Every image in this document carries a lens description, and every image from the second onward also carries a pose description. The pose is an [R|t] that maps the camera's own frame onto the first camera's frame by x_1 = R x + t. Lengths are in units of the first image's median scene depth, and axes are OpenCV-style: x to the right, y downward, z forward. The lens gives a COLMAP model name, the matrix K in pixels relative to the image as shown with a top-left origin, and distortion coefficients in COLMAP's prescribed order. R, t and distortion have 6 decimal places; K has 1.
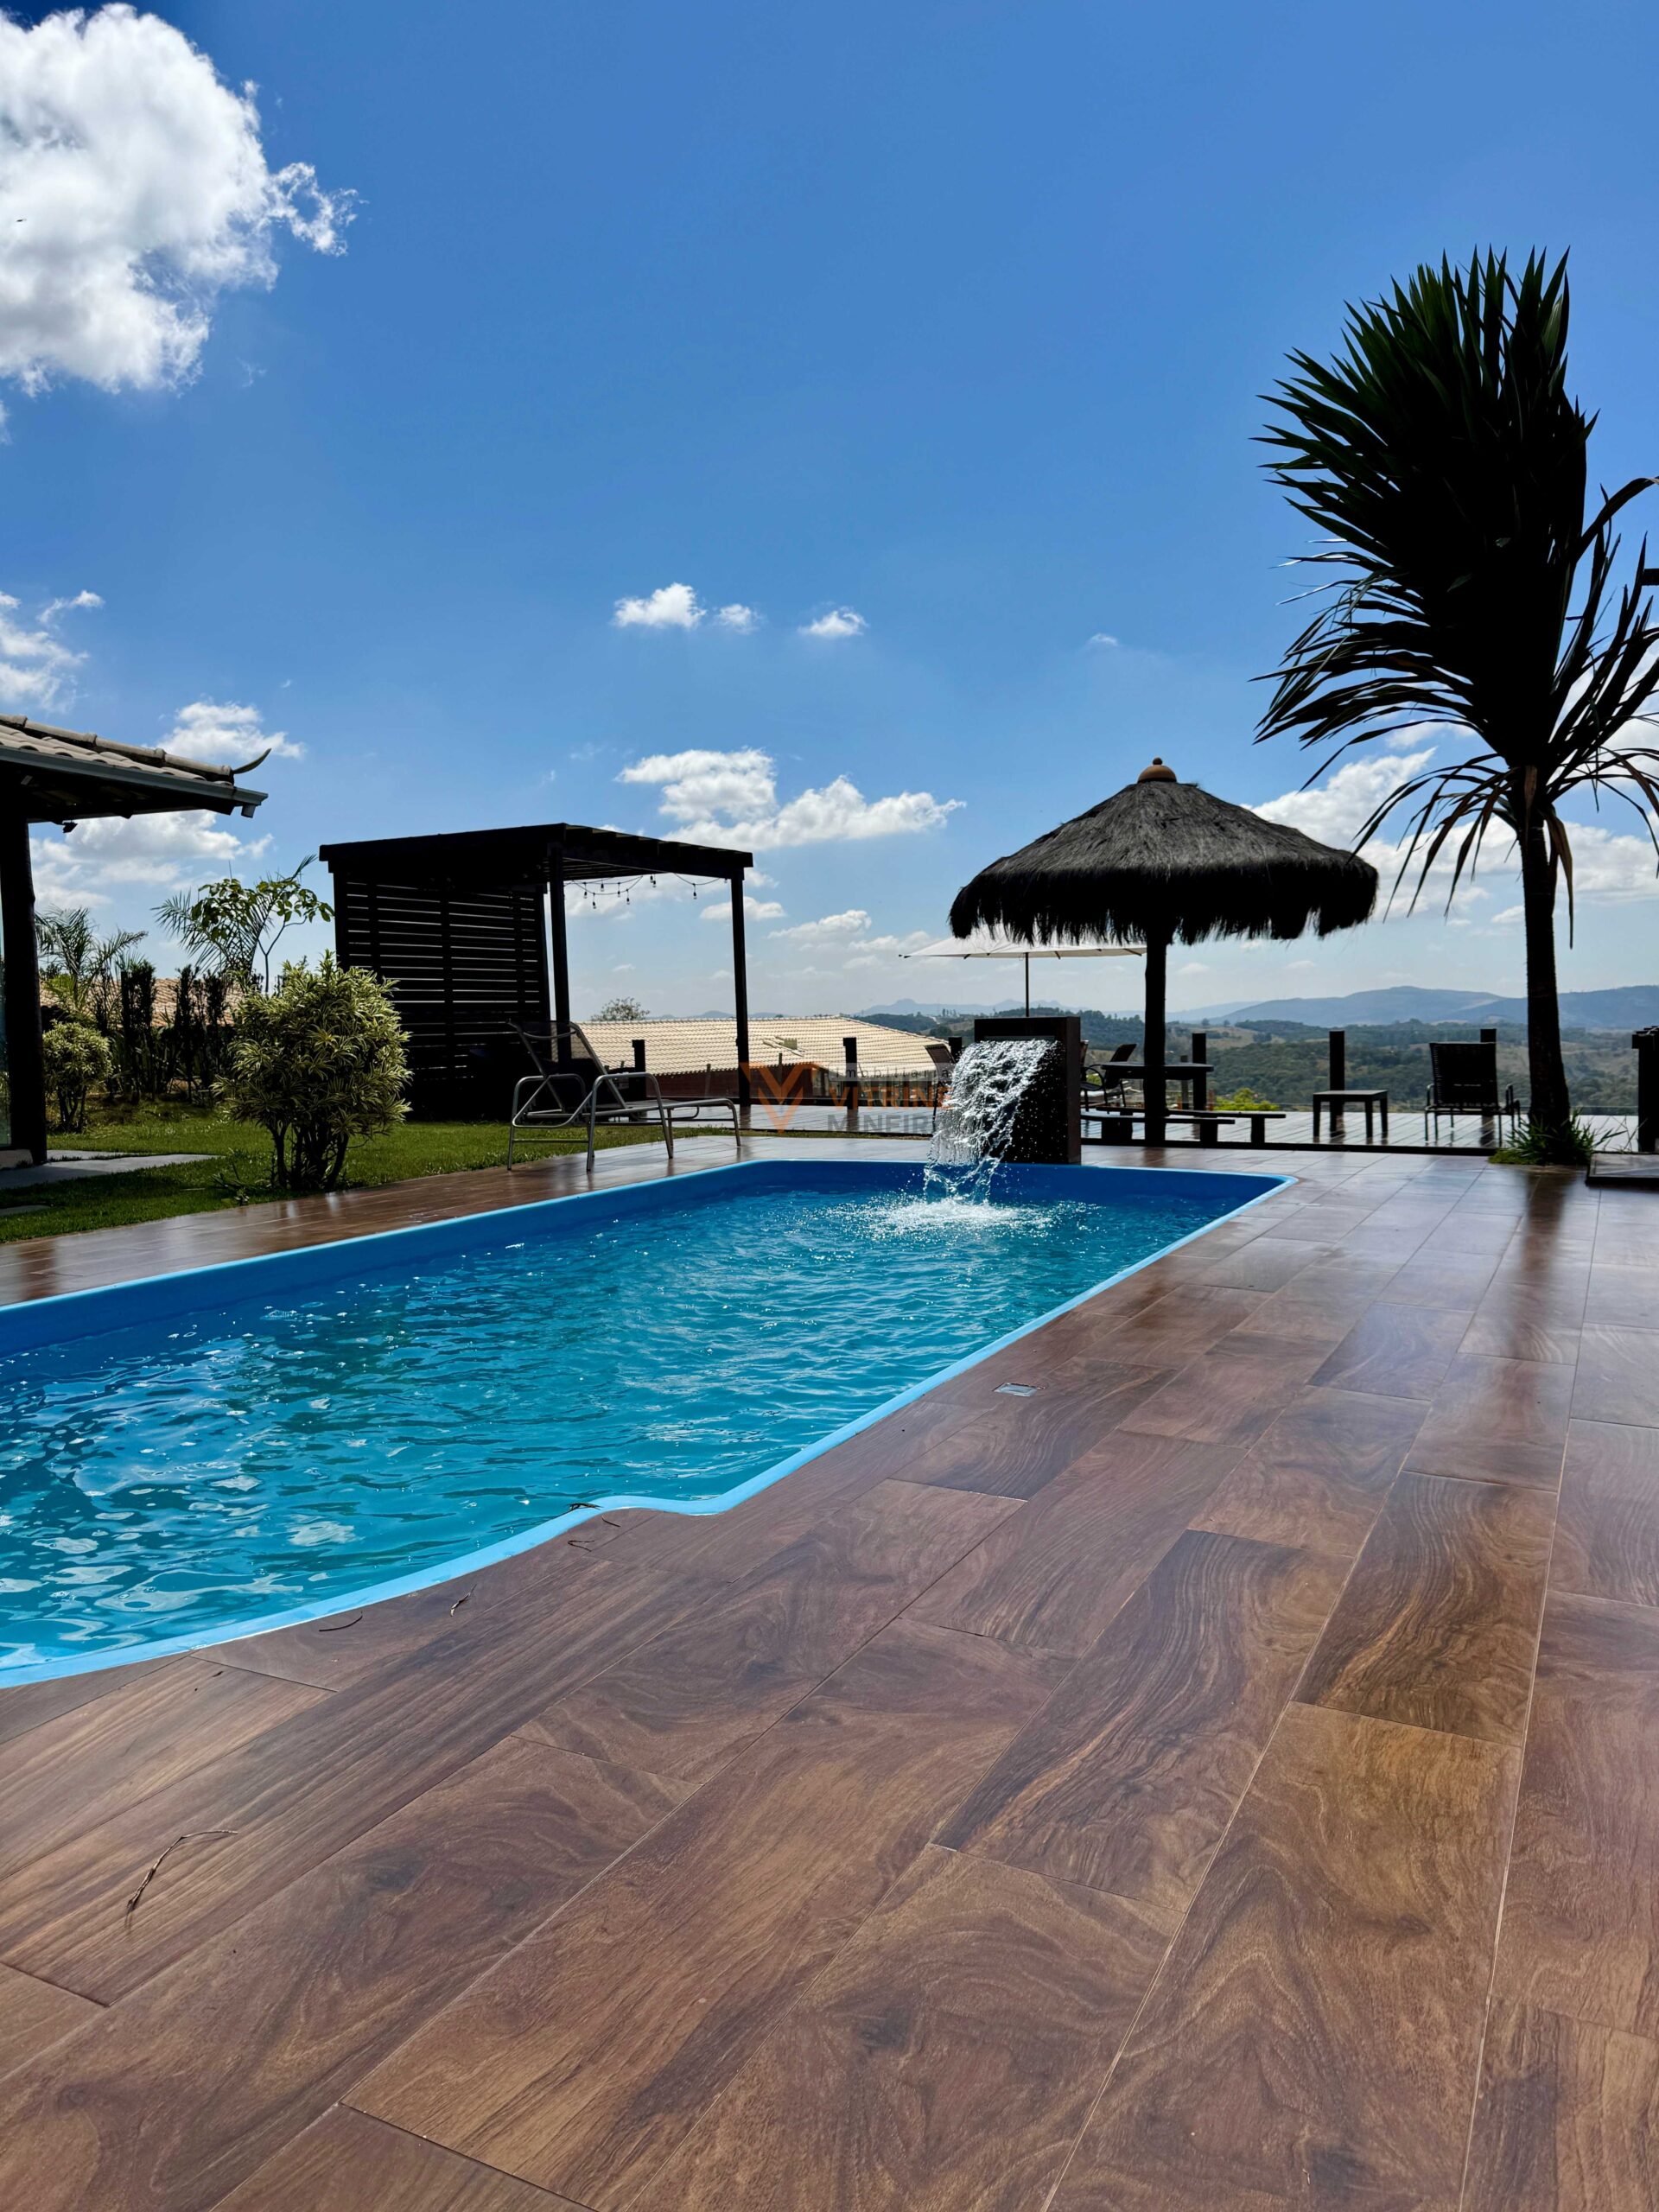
lens RADIAL K [[1484.1, 0, 827.3], [0, 1484.1, 1108.3], [0, 0, 1]] dist [0.036878, -0.047963]
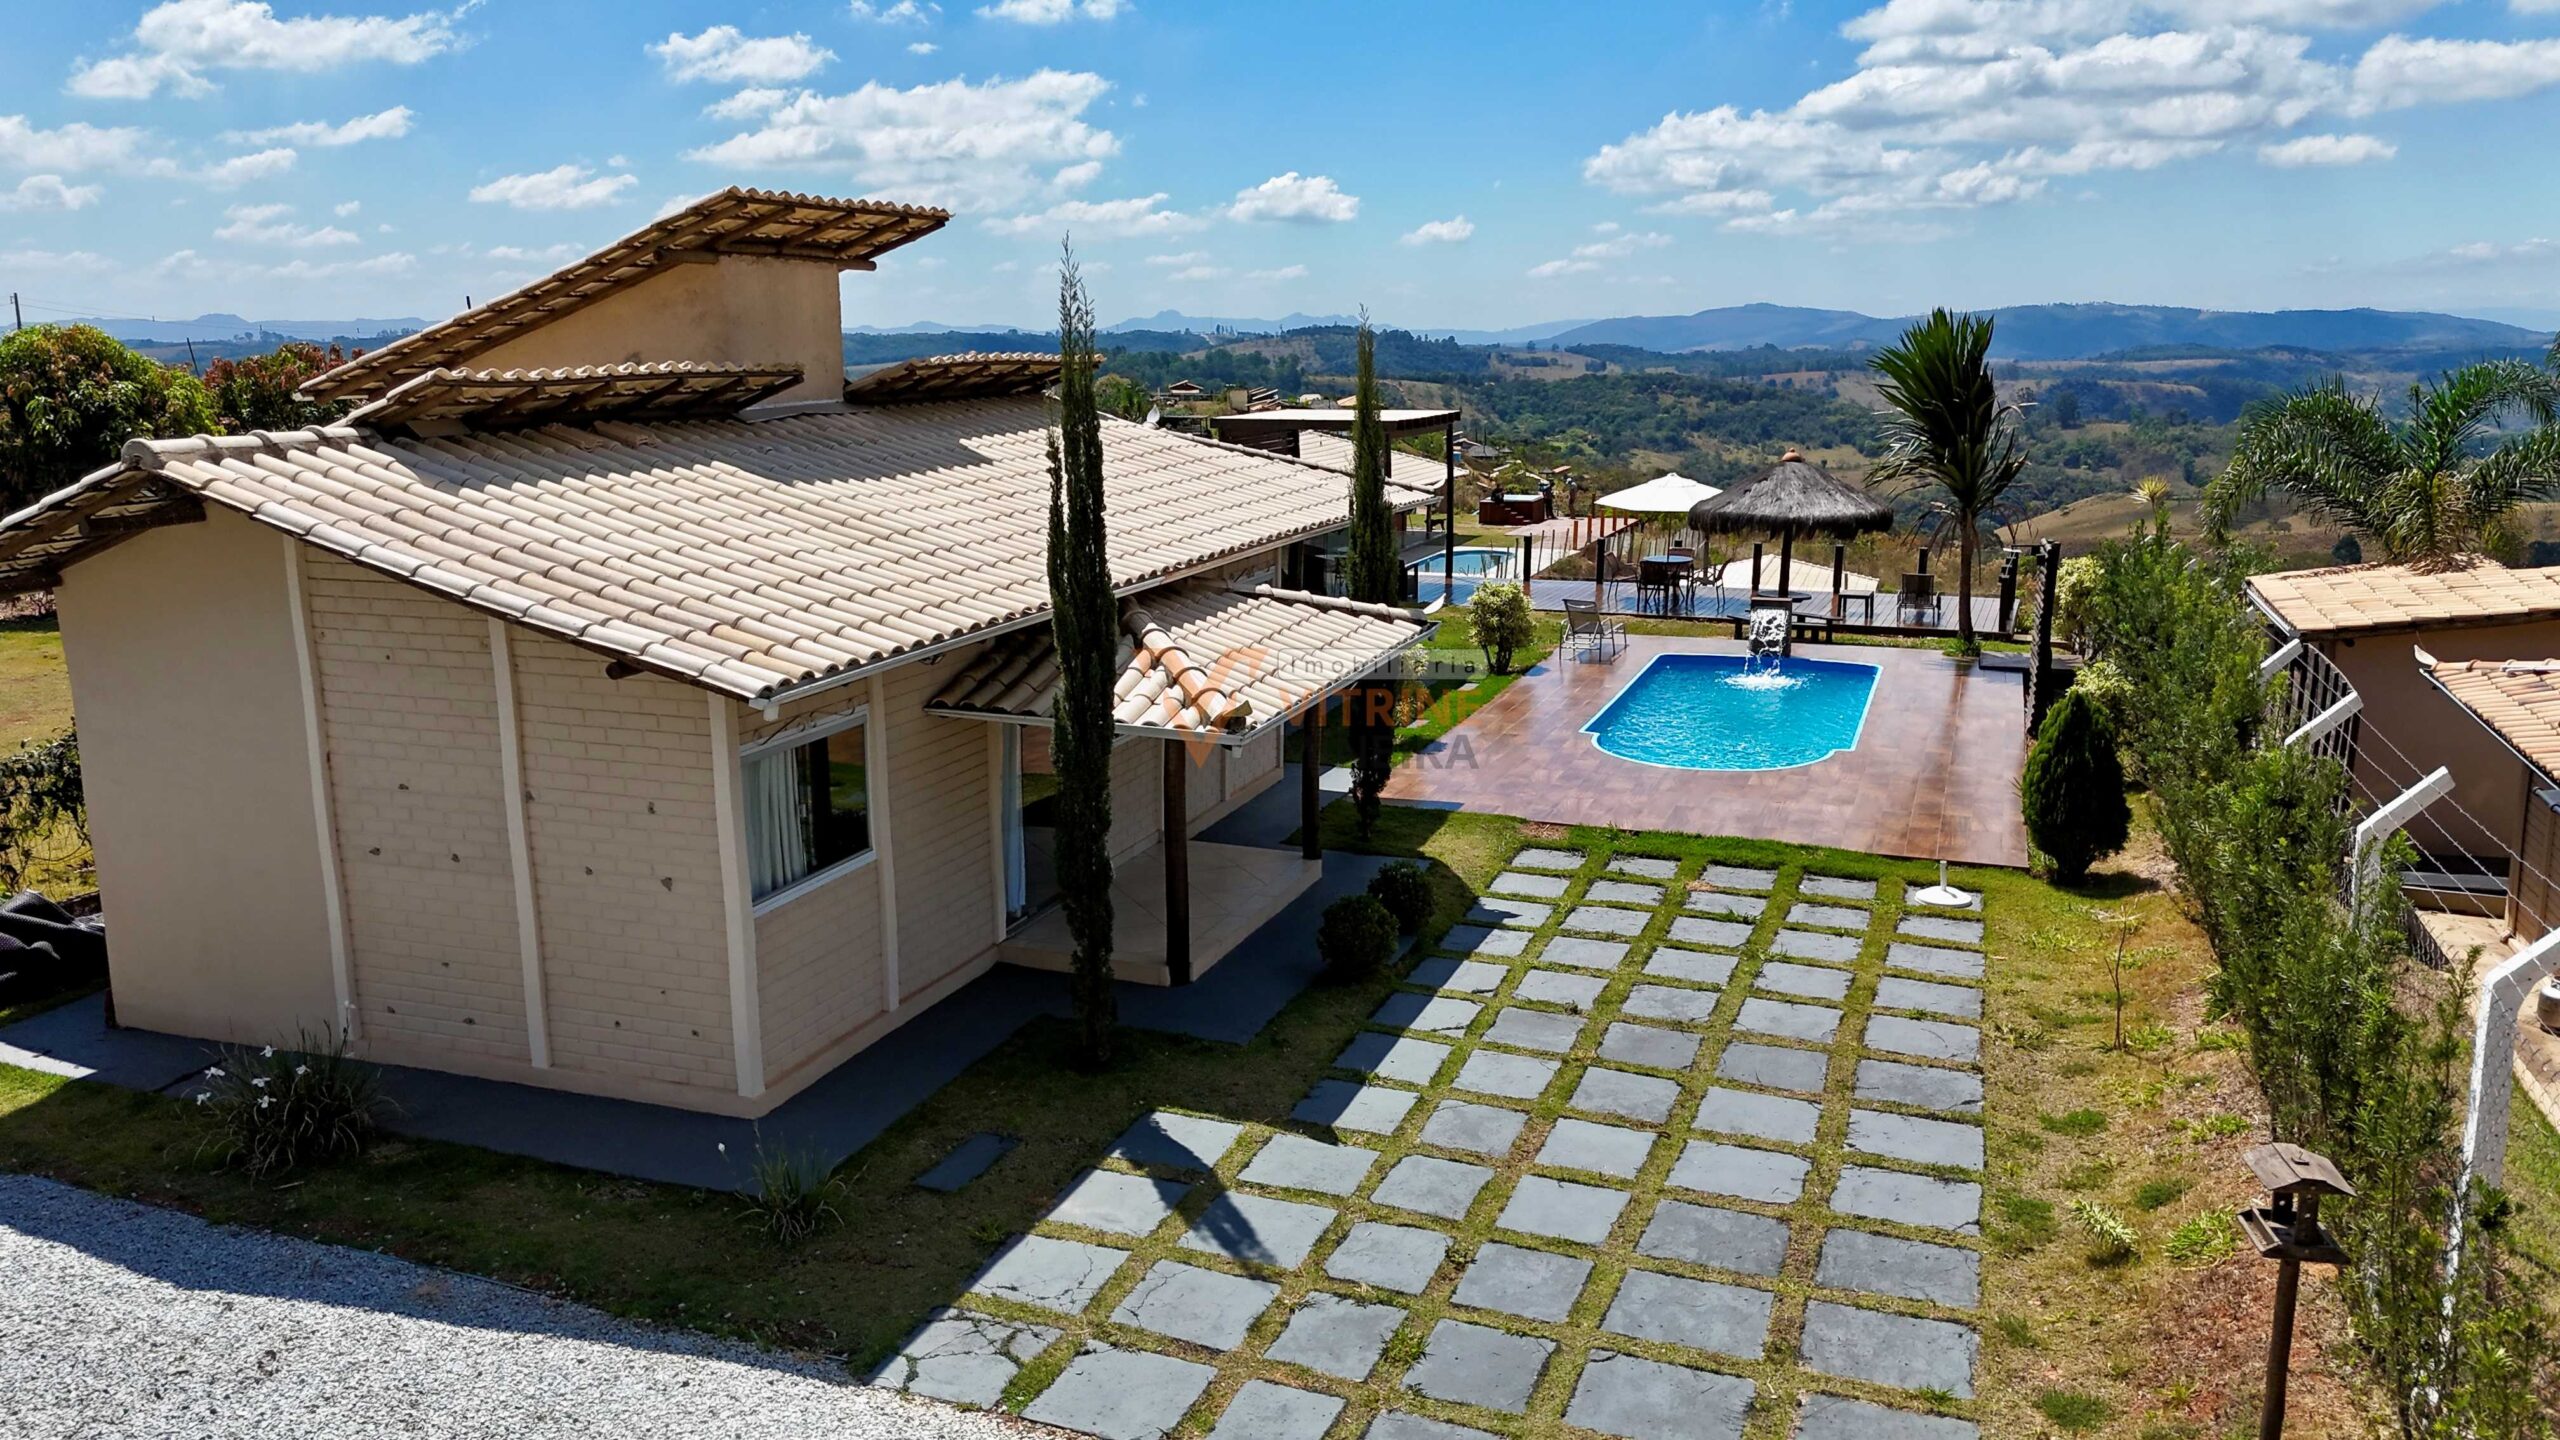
lens RADIAL K [[1782.2, 0, 1276.8], [0, 1782.2, 701.3], [0, 0, 1]] dist [0.022307, -0.007184]
pose [[0.993919, -0.009848, 0.109675, -1.071840], [-0.005641, 0.990132, 0.140027, -0.314156], [-0.109972, -0.139794, 0.984055, -1.987812]]
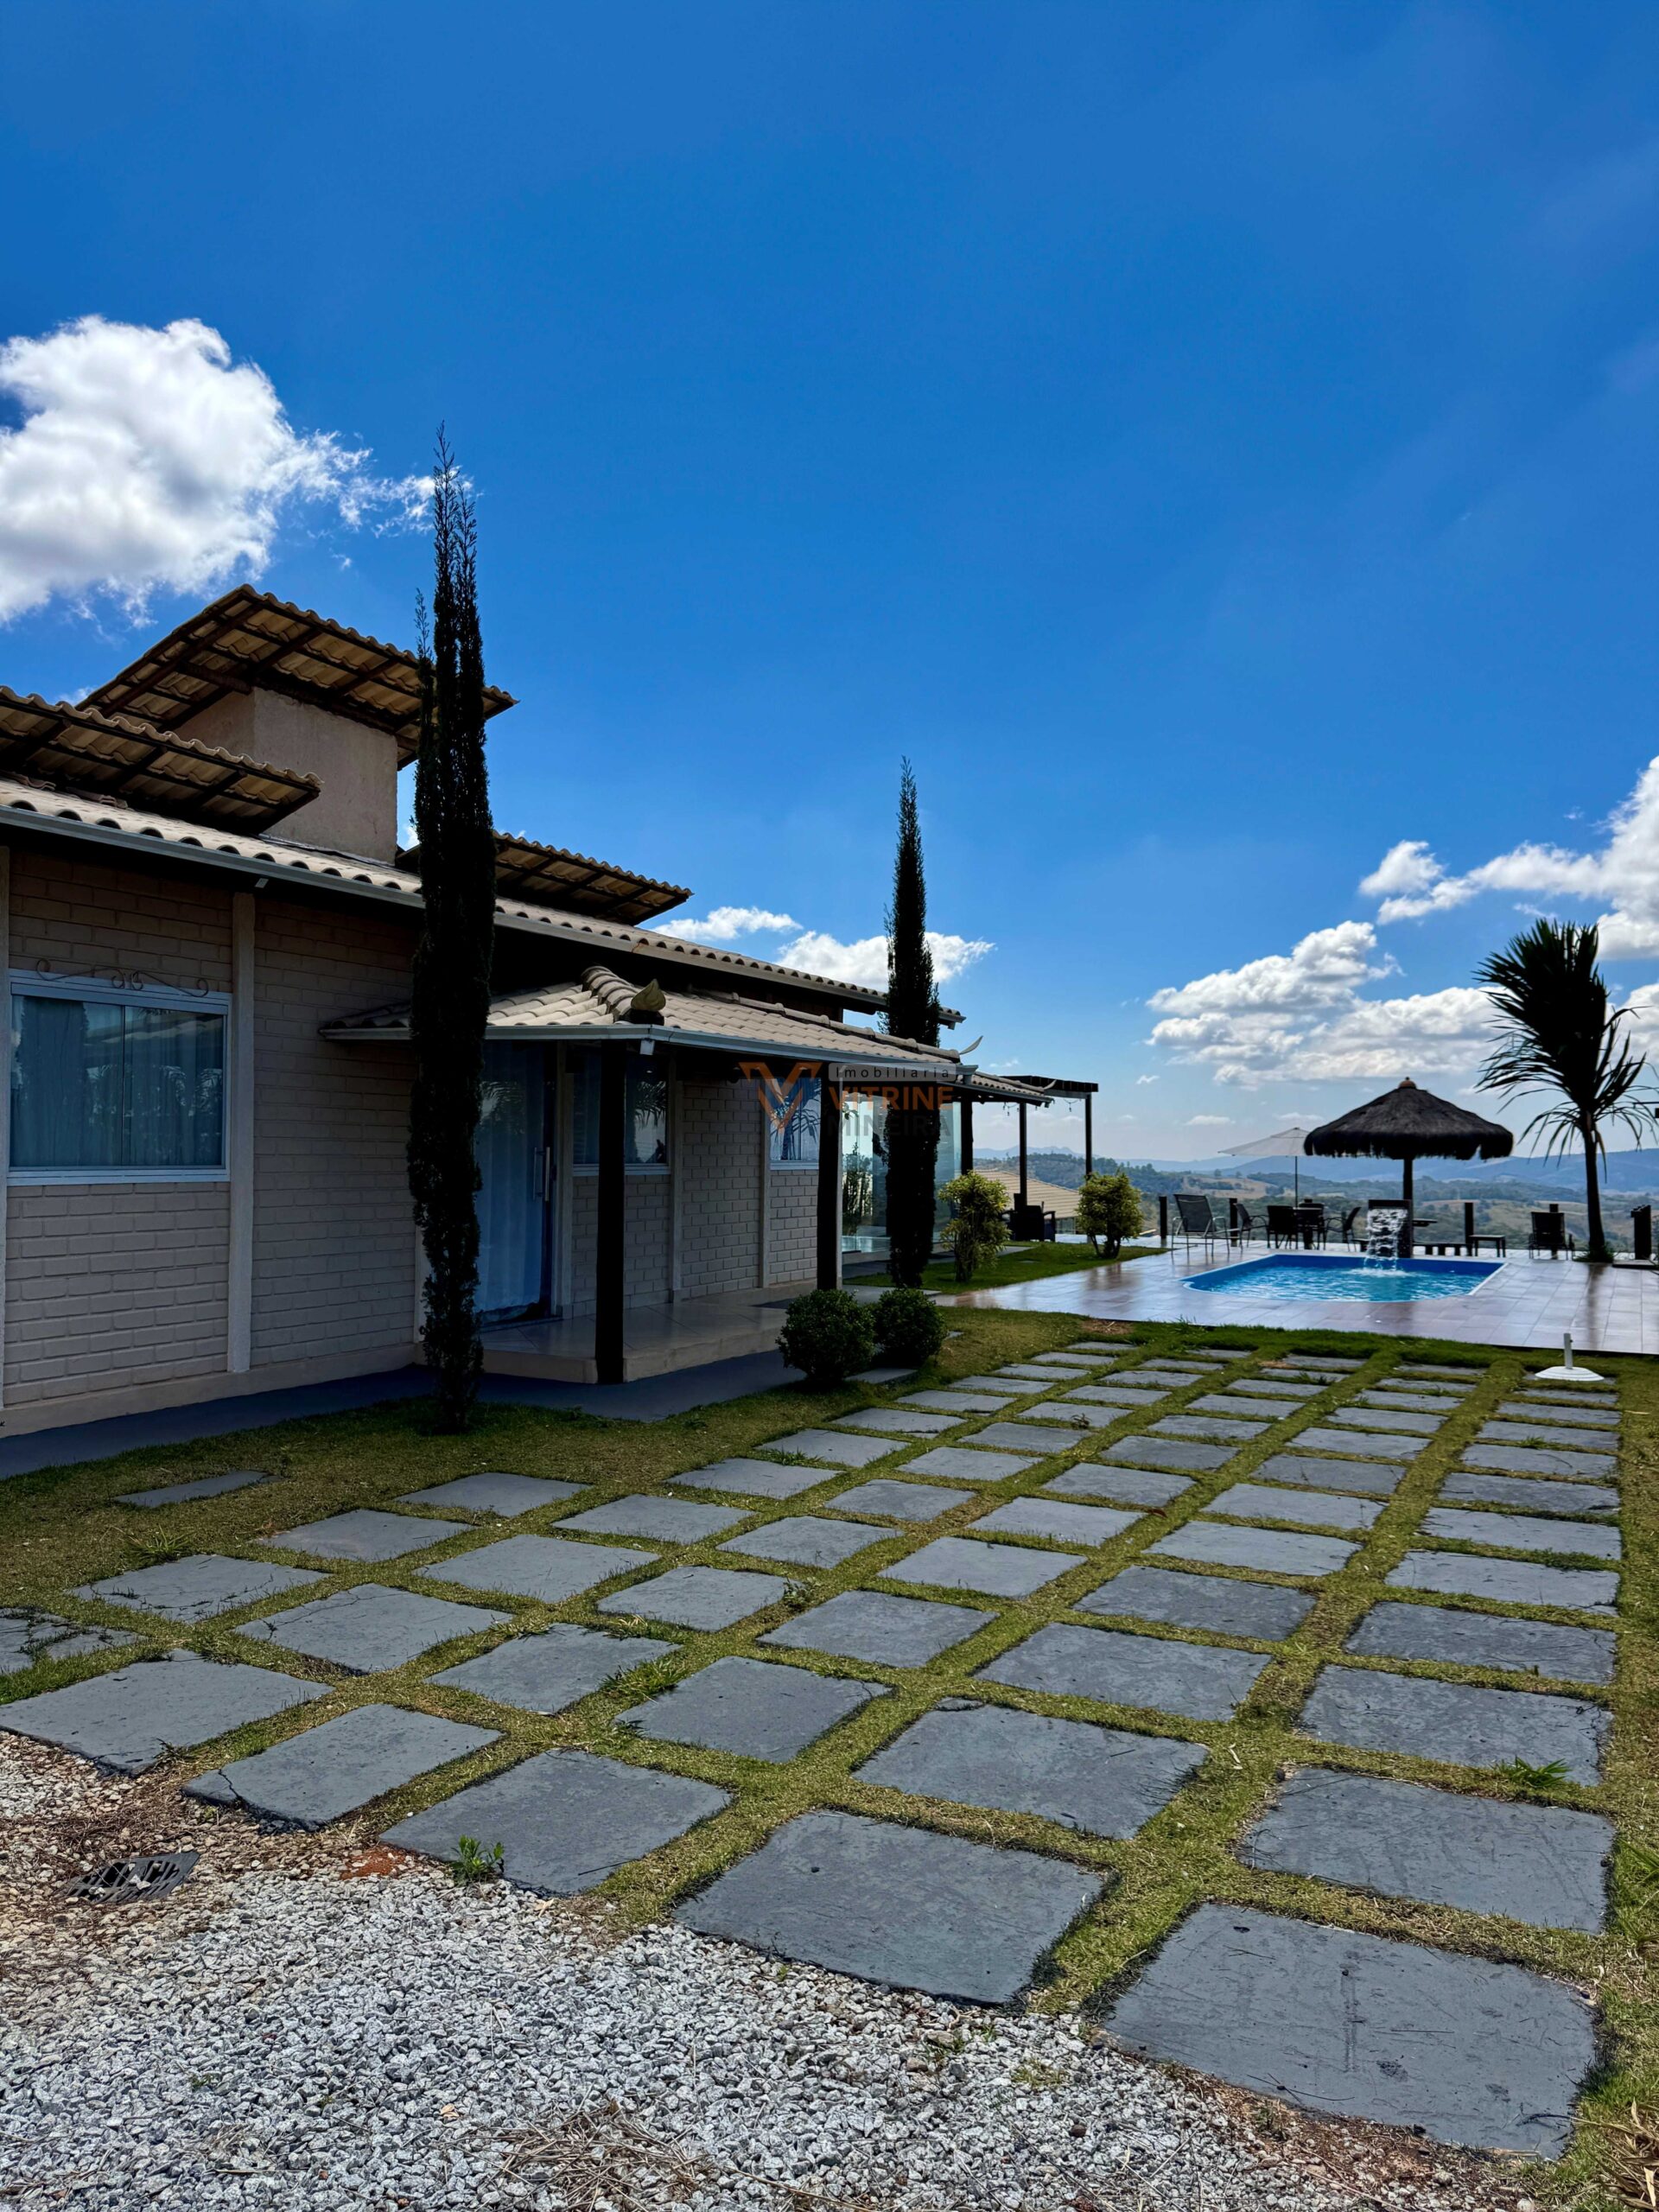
lens RADIAL K [[1484.1, 0, 836.5], [0, 1484.1, 1110.4], [0, 0, 1]] dist [0.036878, -0.047963]
pose [[0.999658, 0.025915, -0.003440, -0.820085], [-0.026123, 0.995325, -0.092987, 0.049719], [0.001015, 0.093045, 0.995661, -1.578296]]
